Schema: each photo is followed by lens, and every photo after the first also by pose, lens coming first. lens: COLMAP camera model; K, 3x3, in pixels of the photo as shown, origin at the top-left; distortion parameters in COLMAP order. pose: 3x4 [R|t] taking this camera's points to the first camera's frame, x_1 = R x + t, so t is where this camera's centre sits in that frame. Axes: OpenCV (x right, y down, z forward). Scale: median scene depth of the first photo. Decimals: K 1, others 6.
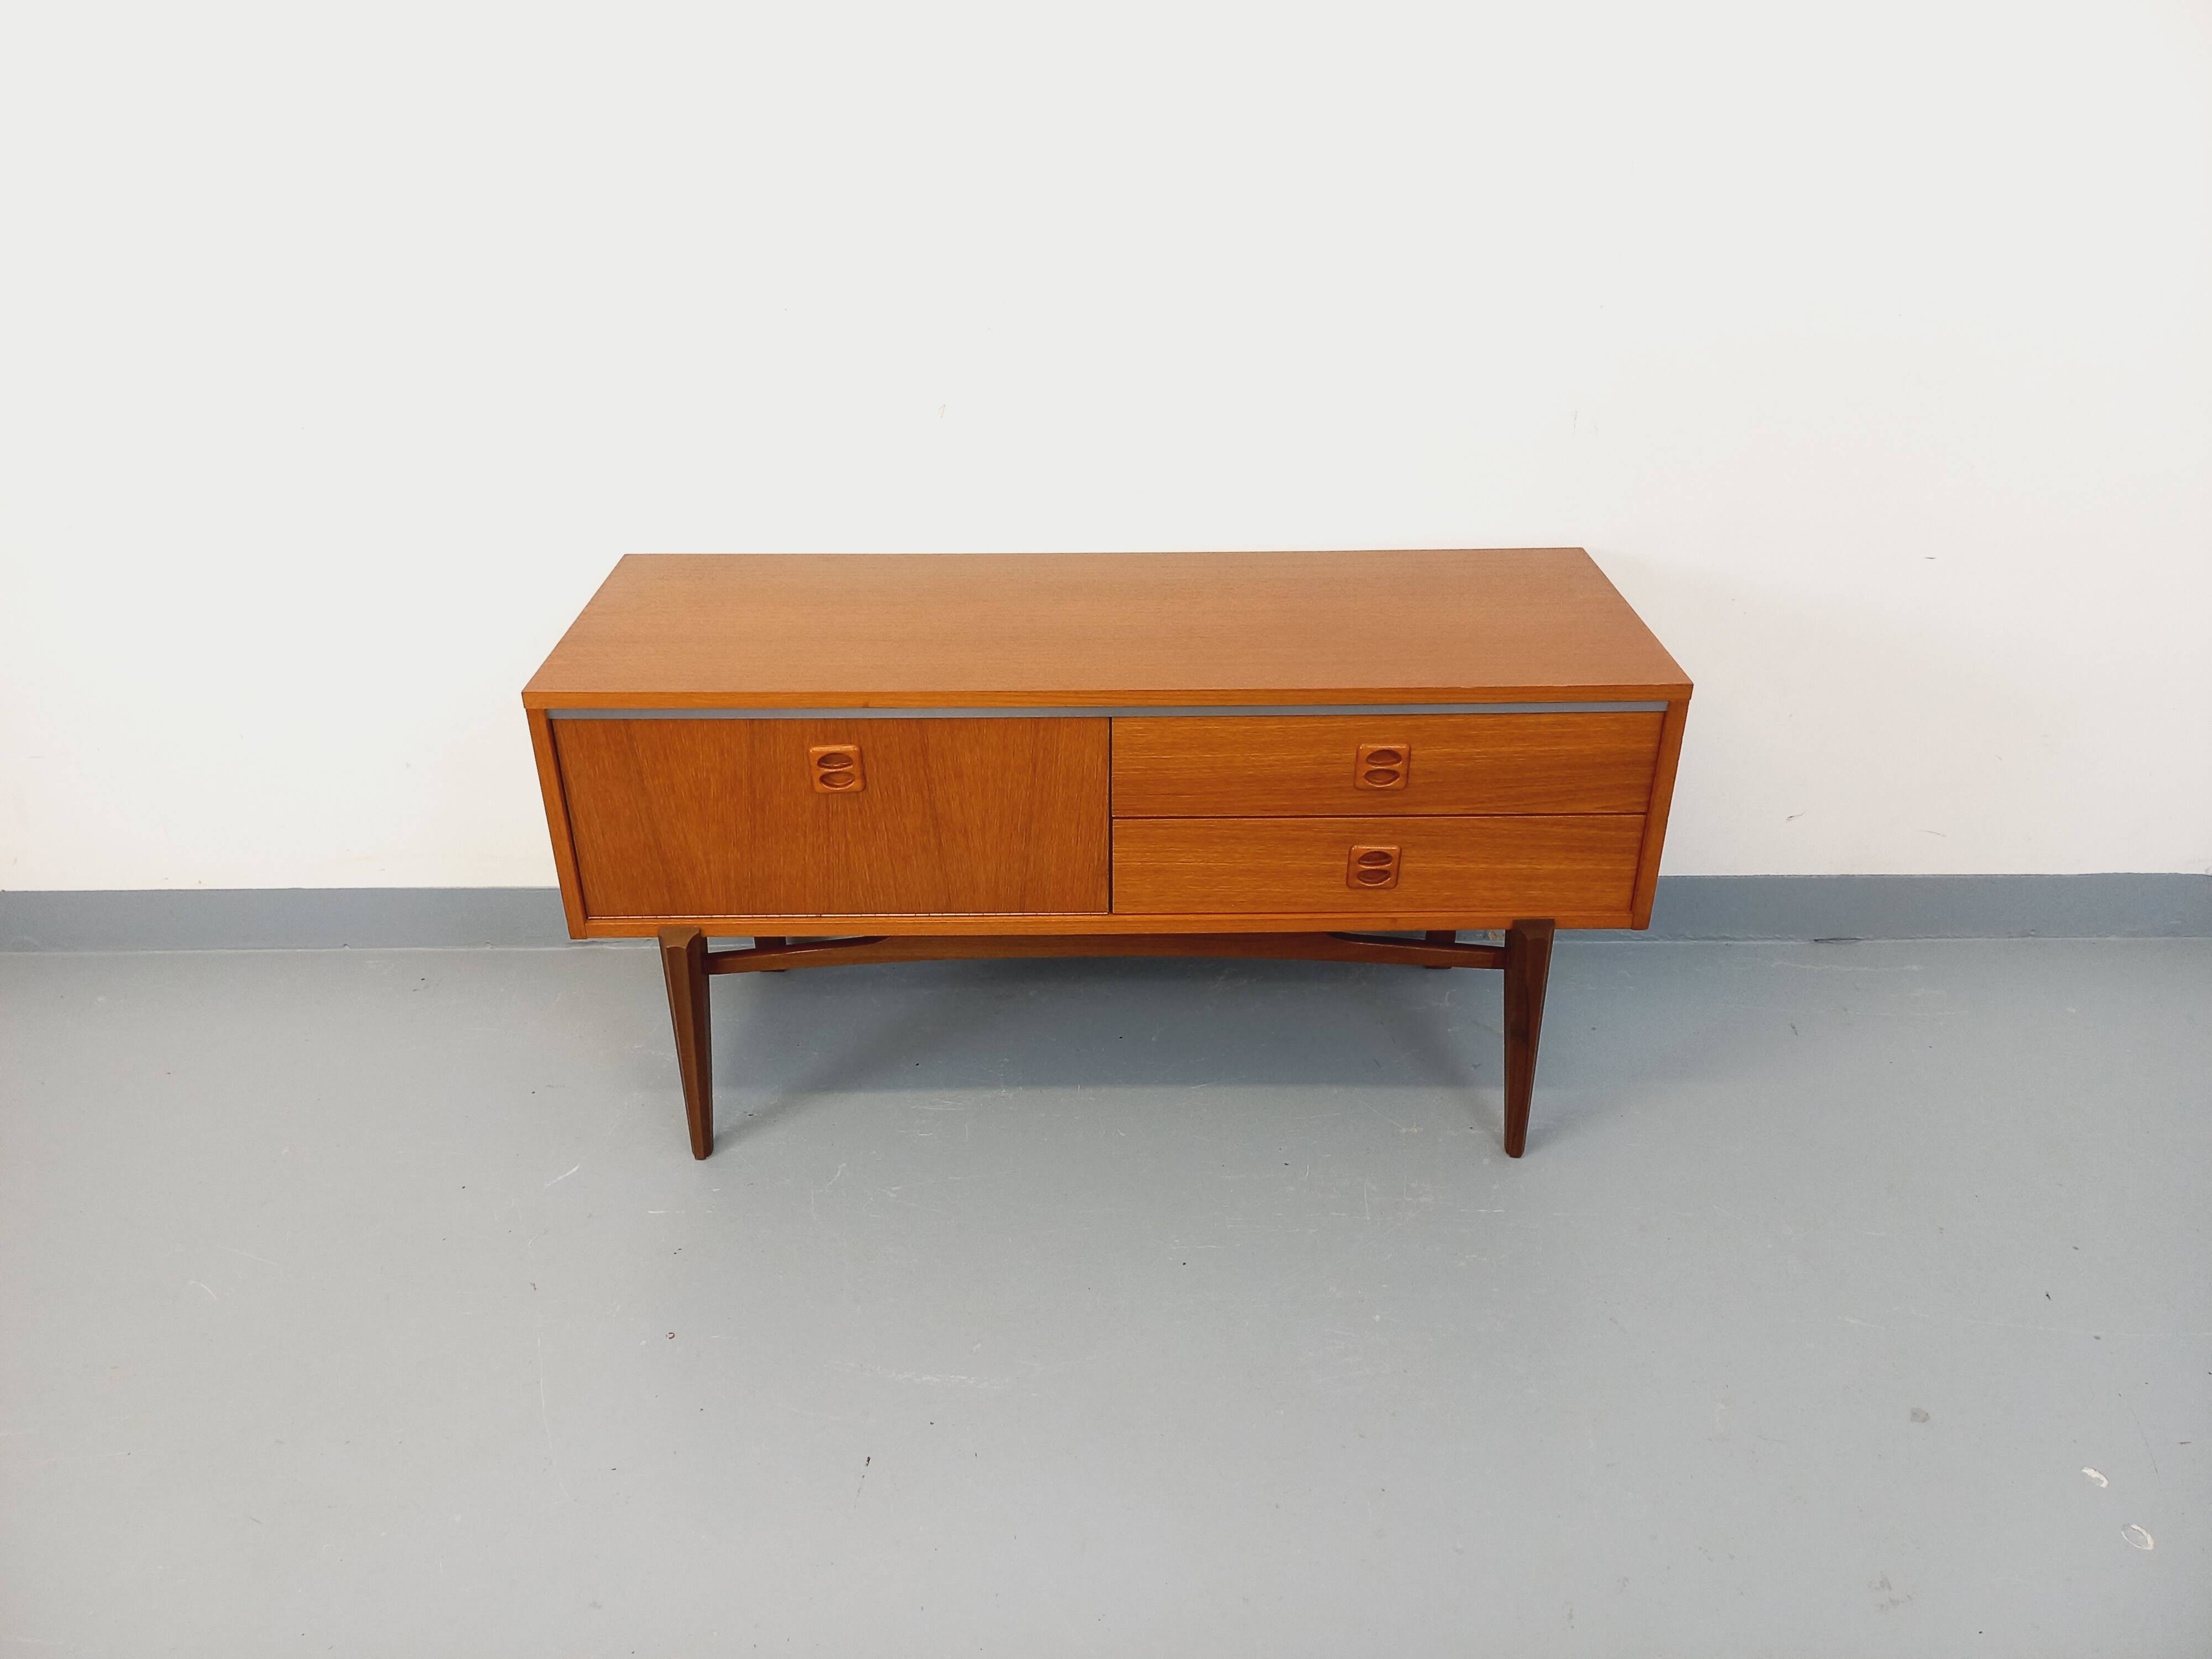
lens RADIAL K [[1608.7, 0, 1098.7], [0, 1608.7, 814.6], [0, 0, 1]] dist [0.095232, -0.085806]
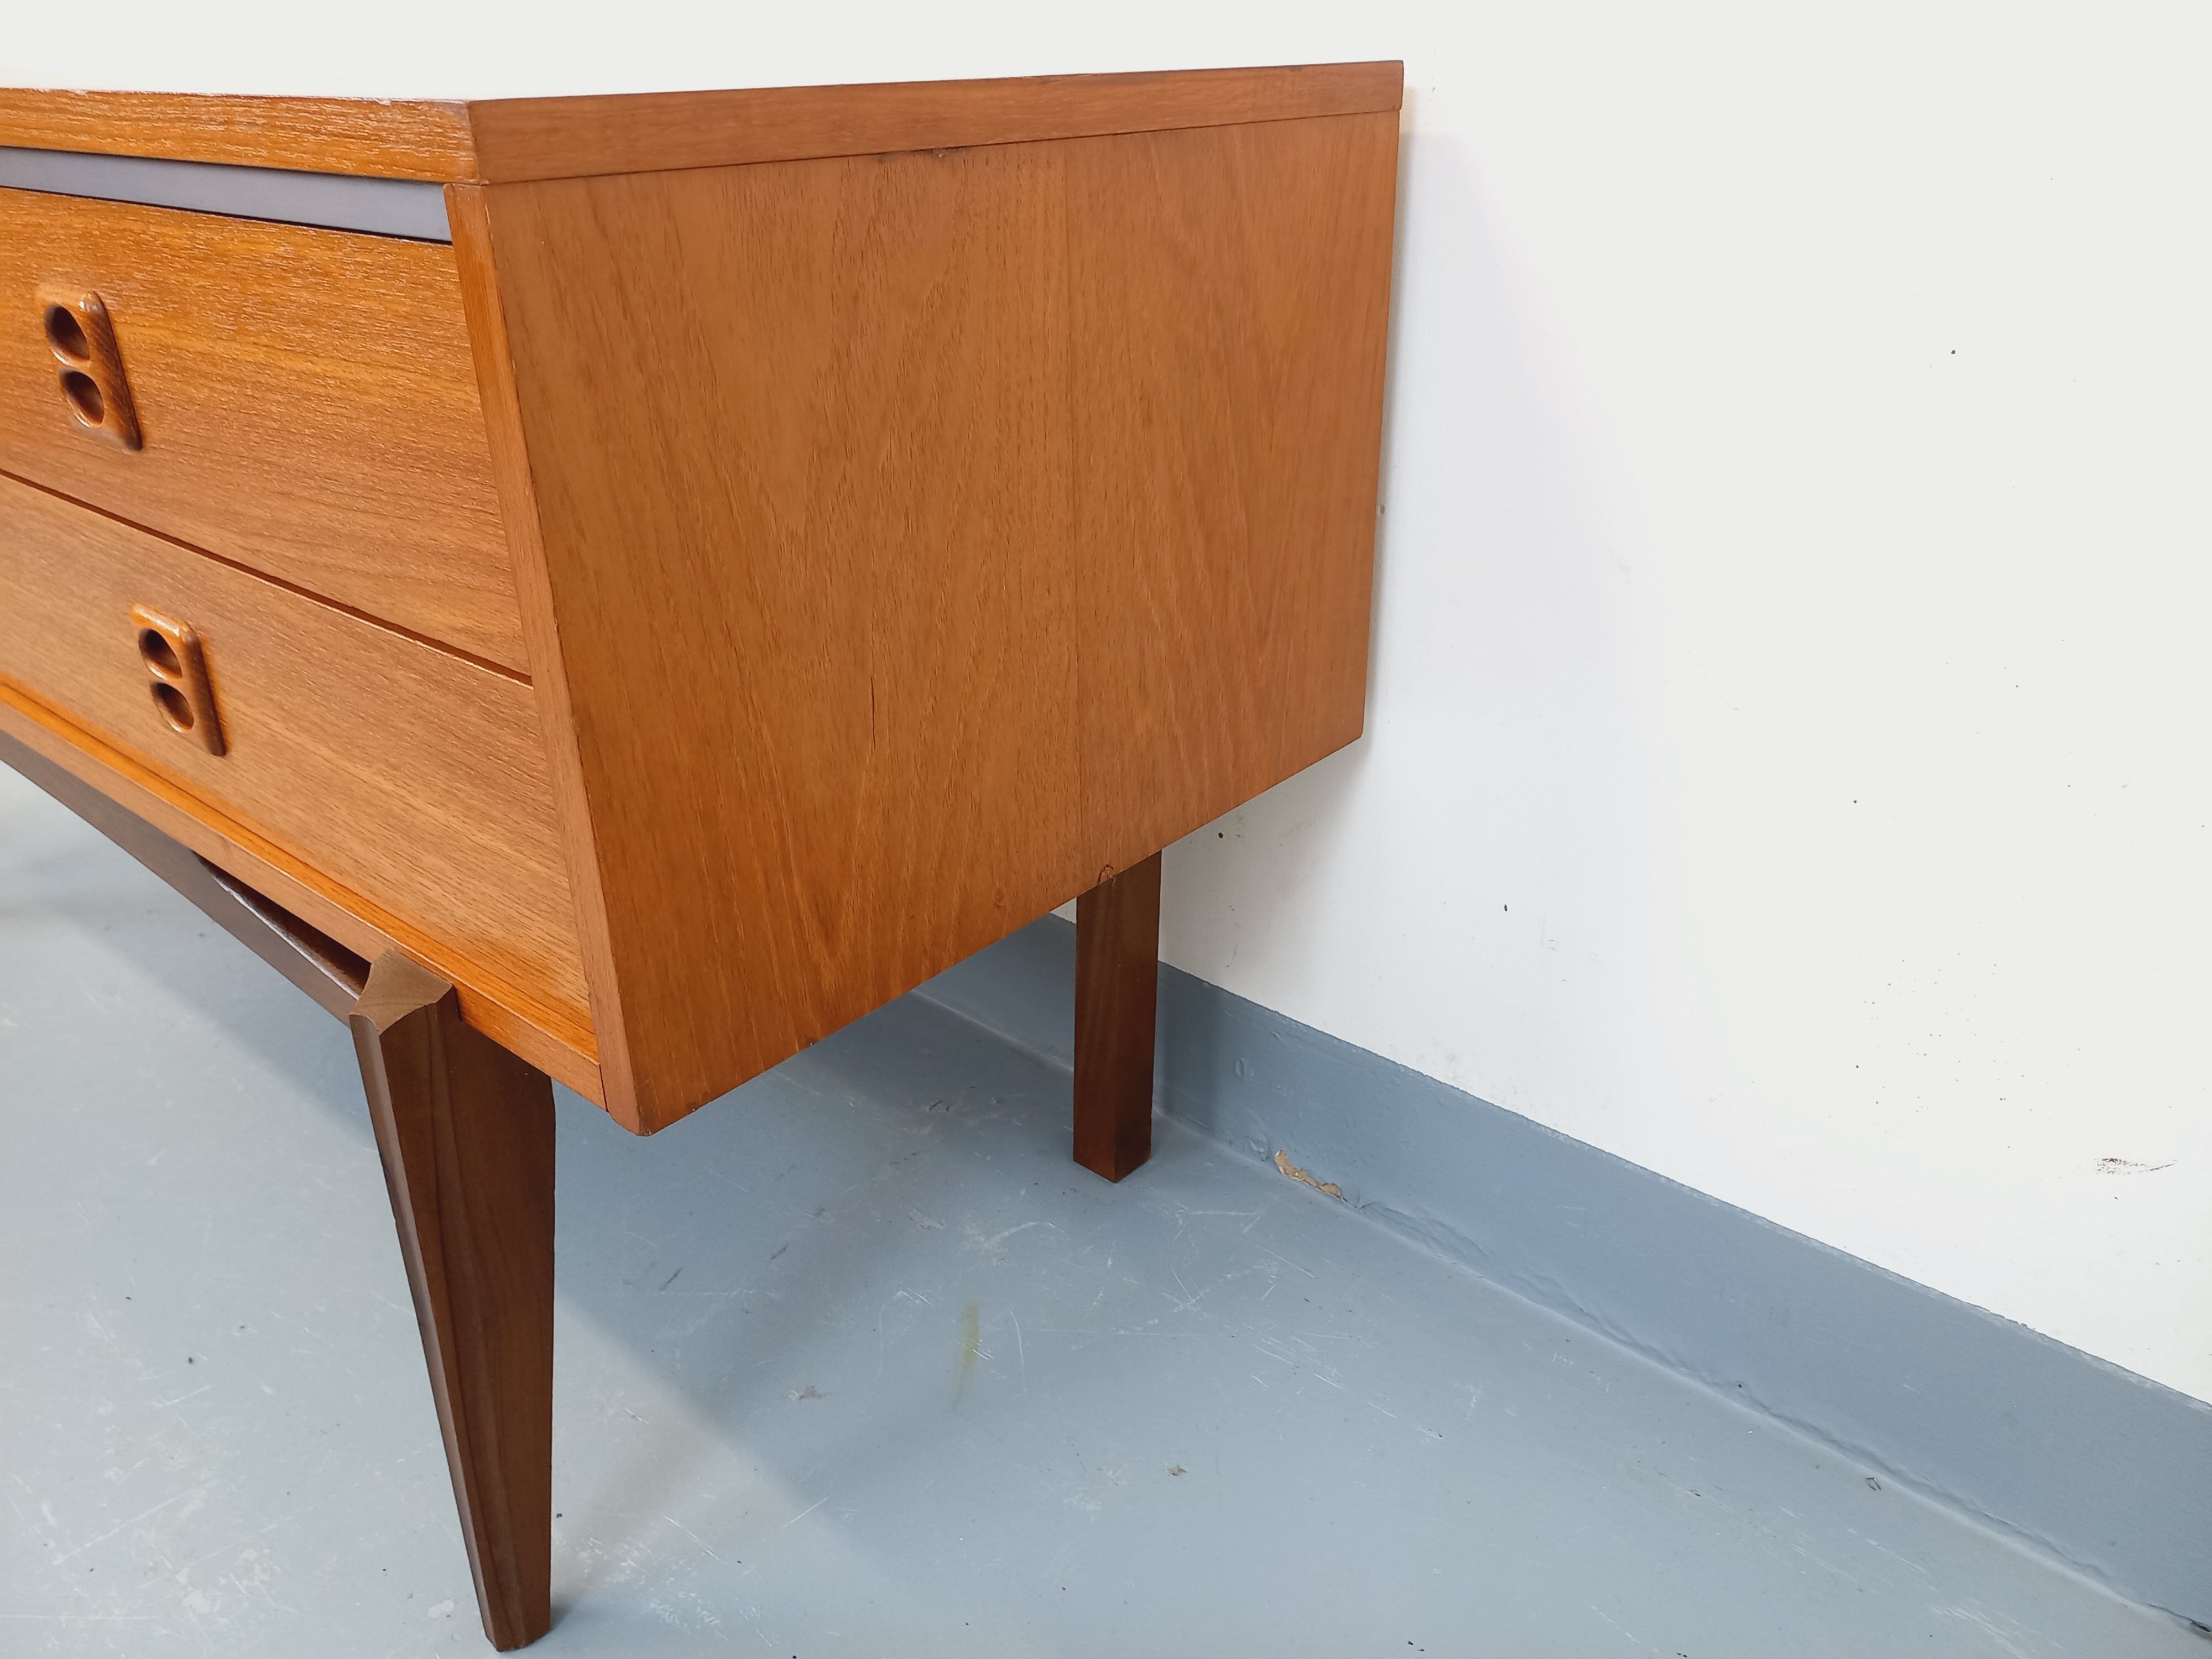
lens RADIAL K [[1636.3, 0, 1103.6], [0, 1636.3, 821.8], [0, 0, 1]] dist [0.075814, -0.086595]
pose [[0.753012, 0.277588, -0.596588, 0.572465], [-0.302828, 0.951134, 0.060327, -0.023886], [0.584181, 0.135237, 0.800277, 0.835756]]
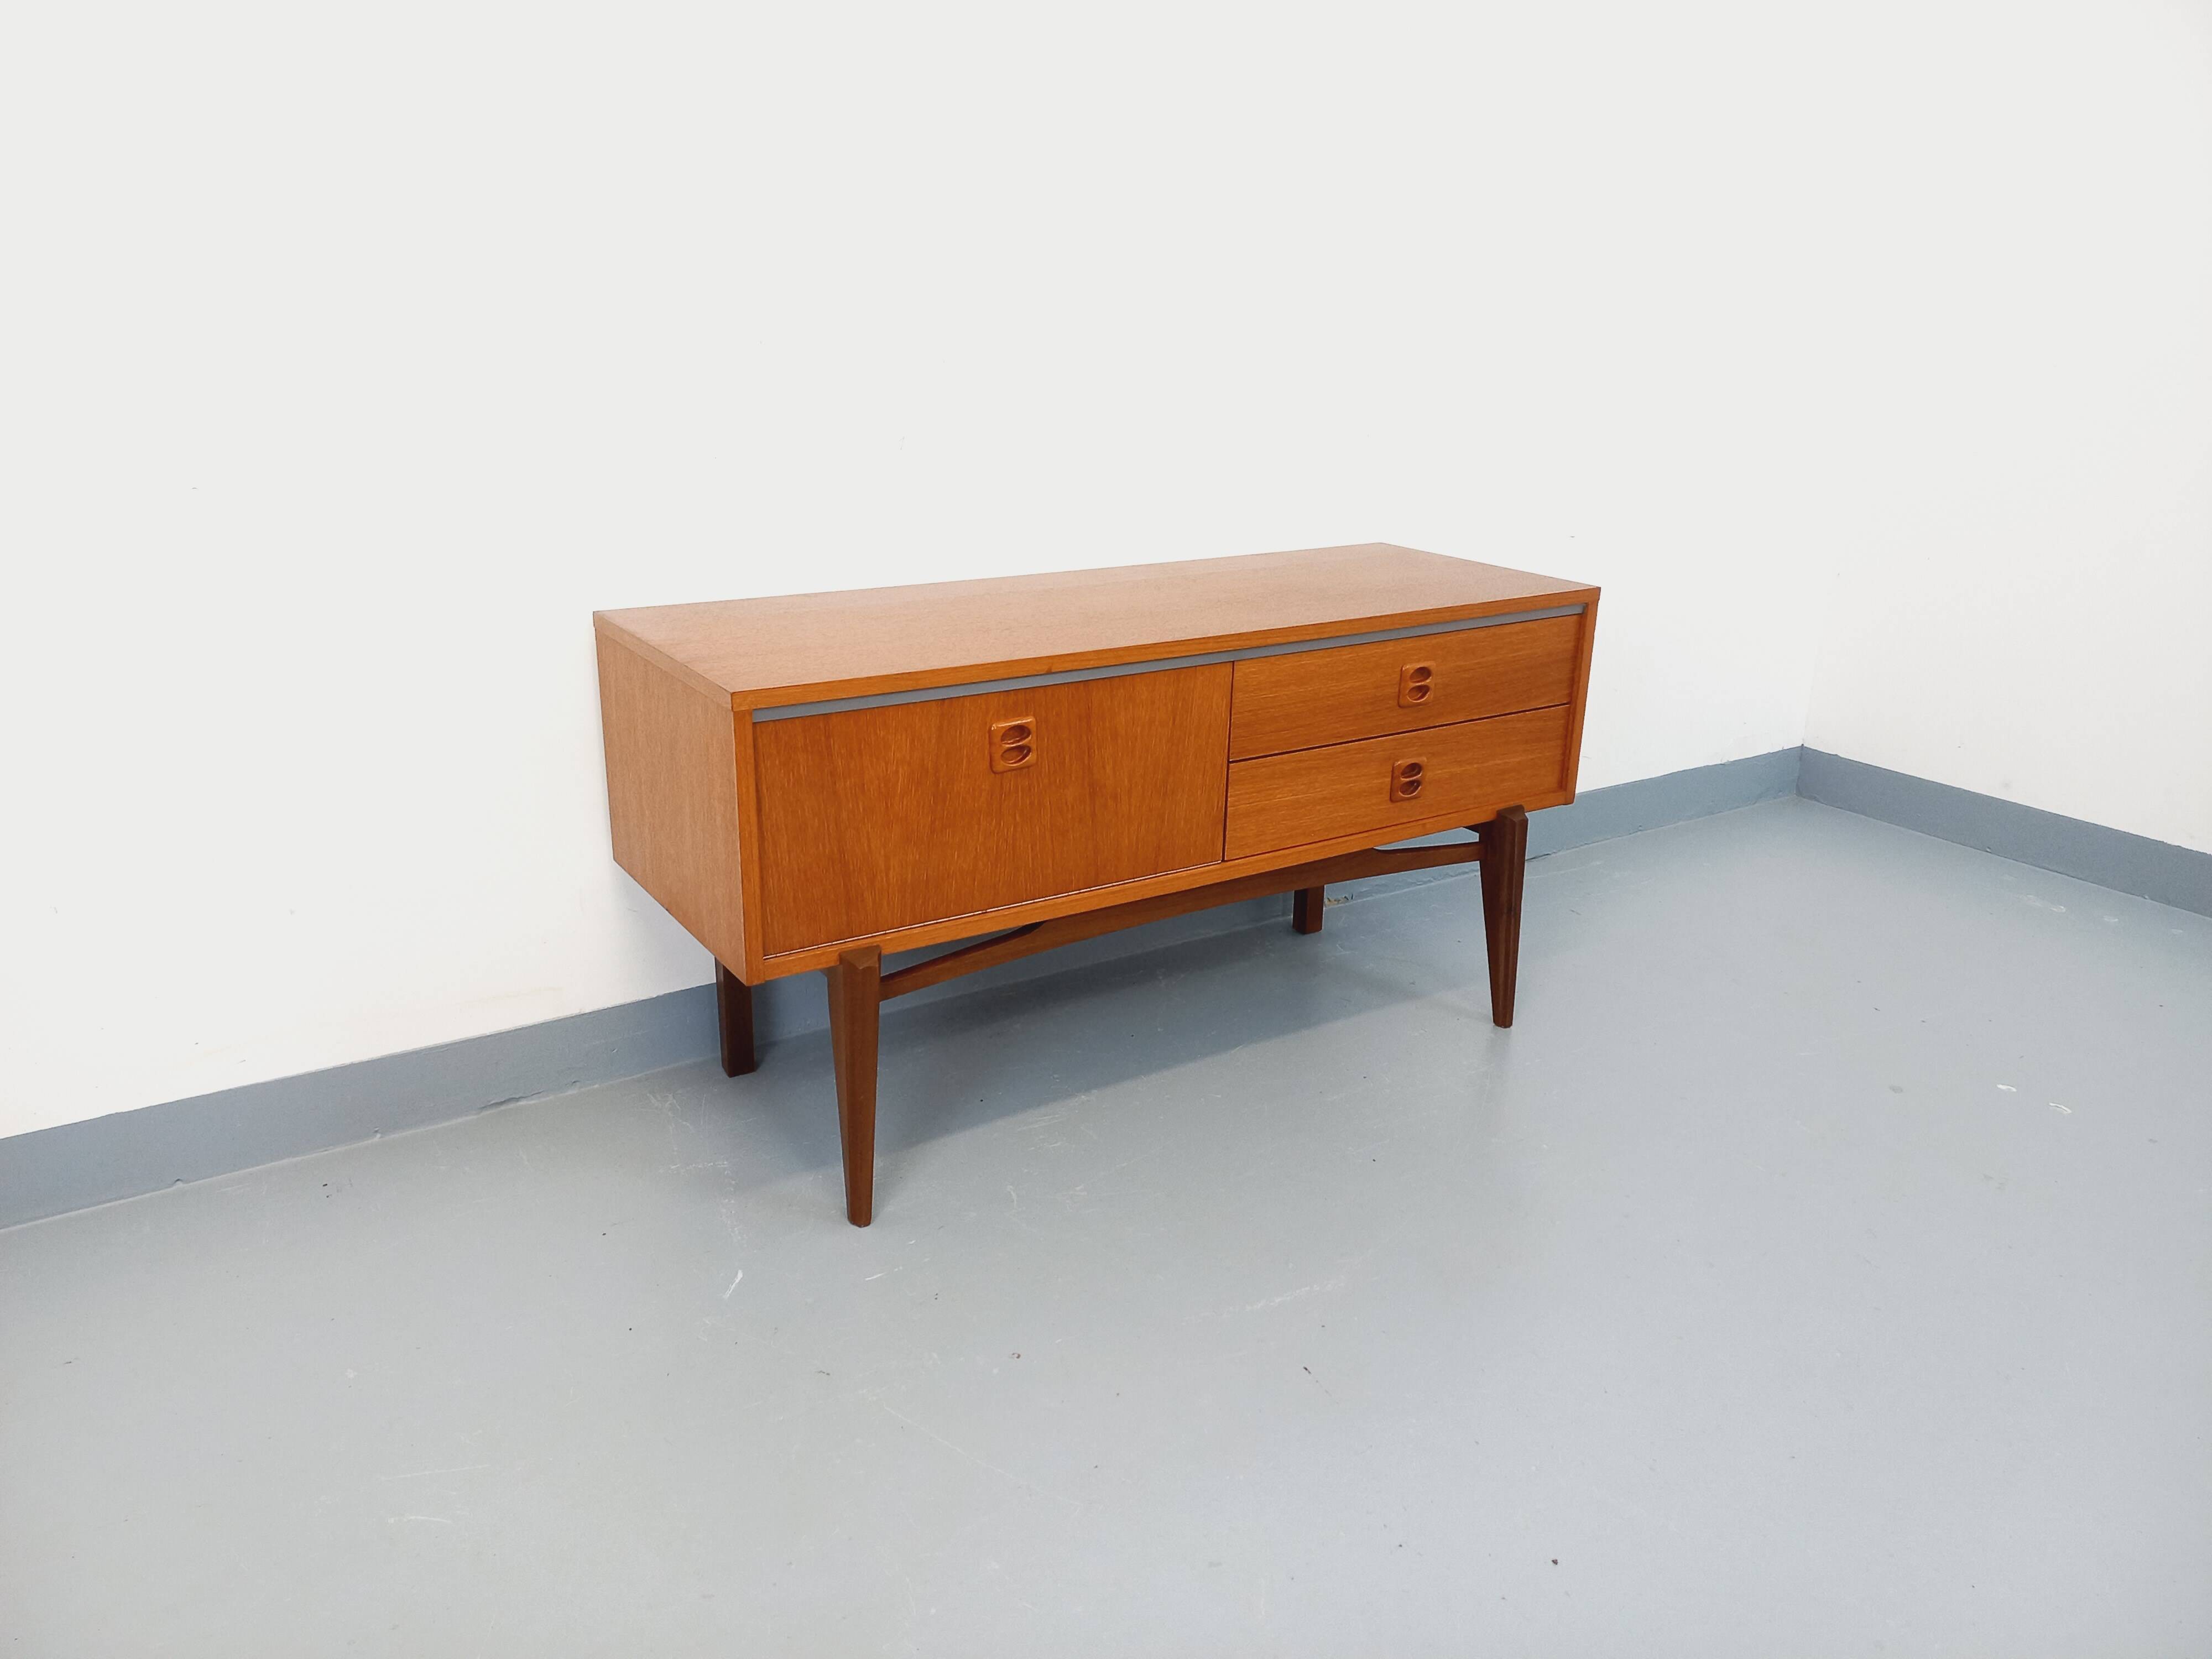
lens RADIAL K [[1608.7, 0, 1098.7], [0, 1608.7, 814.6], [0, 0, 1]] dist [0.095232, -0.085806]
pose [[0.840772, -0.148179, 0.520716, -0.628665], [0.235296, 0.966240, -0.104959, 0.127672], [-0.487584, 0.210769, 0.847254, 0.137436]]
